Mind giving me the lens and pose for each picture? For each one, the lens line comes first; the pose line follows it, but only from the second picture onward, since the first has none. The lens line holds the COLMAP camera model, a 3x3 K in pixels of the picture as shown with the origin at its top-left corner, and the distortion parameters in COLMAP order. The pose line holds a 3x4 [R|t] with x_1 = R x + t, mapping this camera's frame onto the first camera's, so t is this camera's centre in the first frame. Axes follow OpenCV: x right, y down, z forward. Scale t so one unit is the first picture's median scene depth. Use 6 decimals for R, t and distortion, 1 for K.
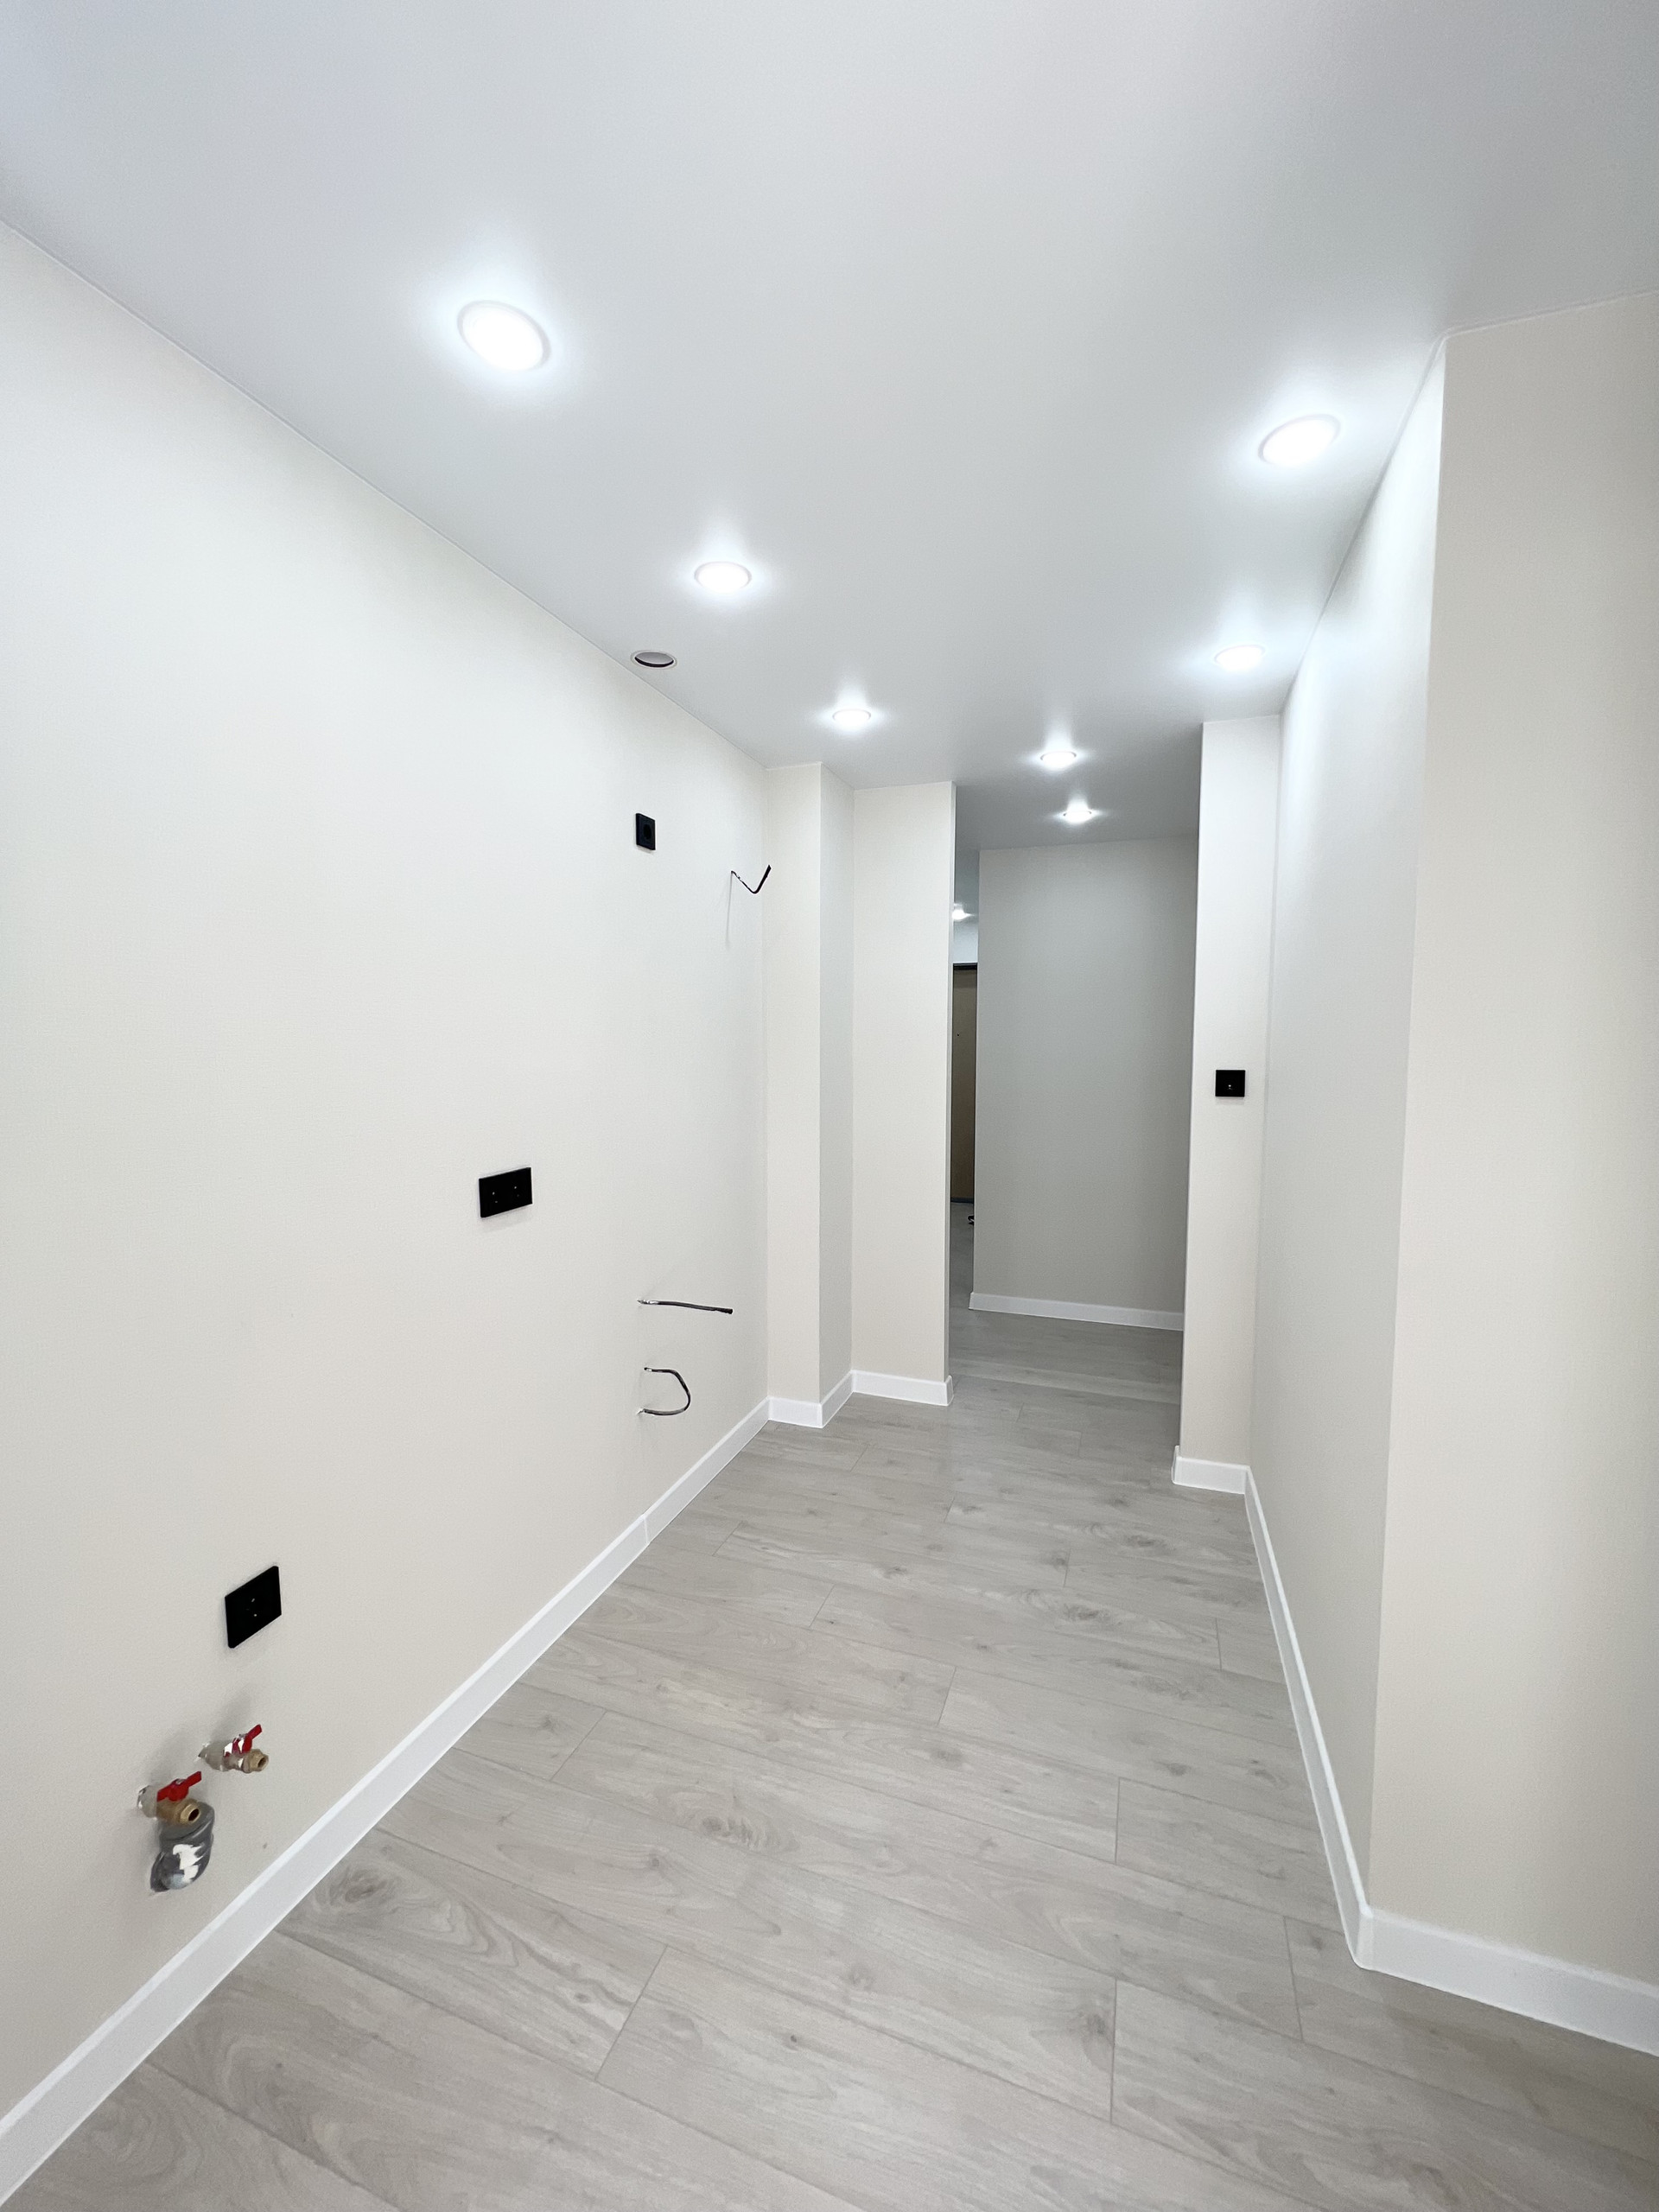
lens RADIAL K [[884.2, 0, 831.9], [0, 884.2, 1098.5], [0, 0, 1]] dist [-0.001293, 0.000237]
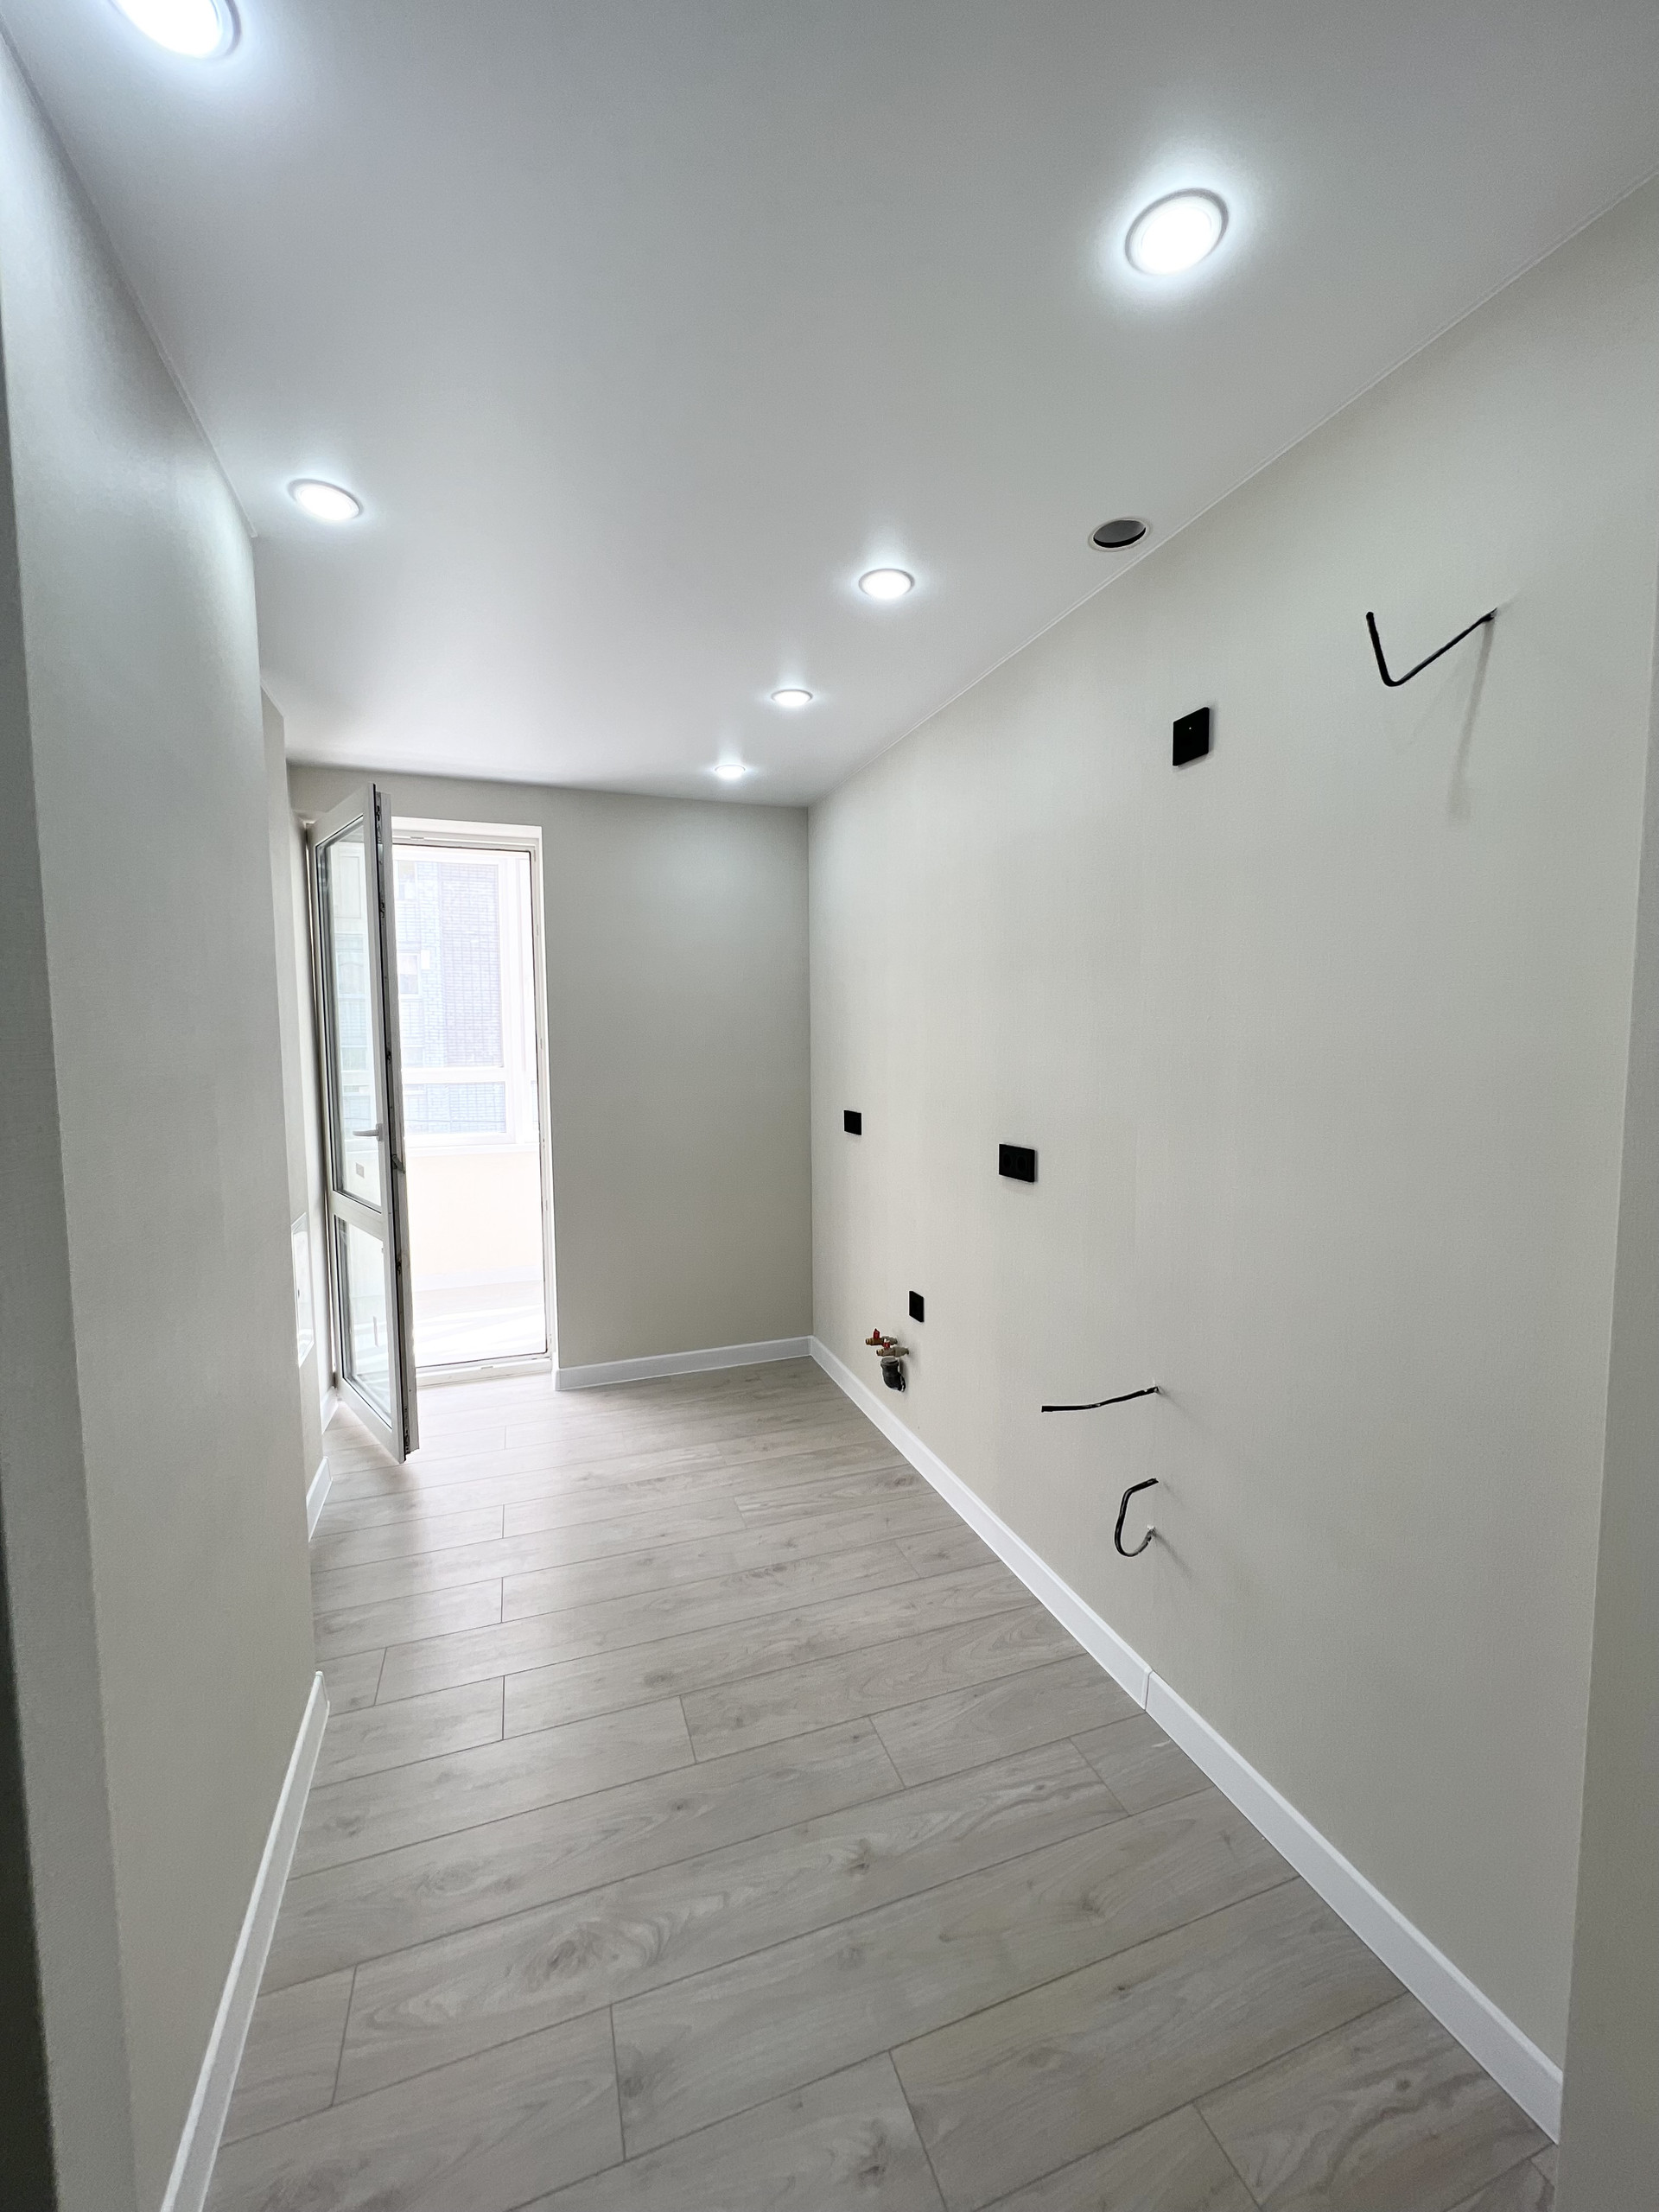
lens RADIAL K [[884.2, 0, 831.9], [0, 884.2, 1098.5], [0, 0, 1]] dist [-0.001293, 0.000237]
pose [[-0.771536, 0.047514, -0.634409, 0.569067], [-0.039917, 0.991627, 0.122812, -0.116112], [0.634932, 0.120078, -0.763179, 1.704561]]
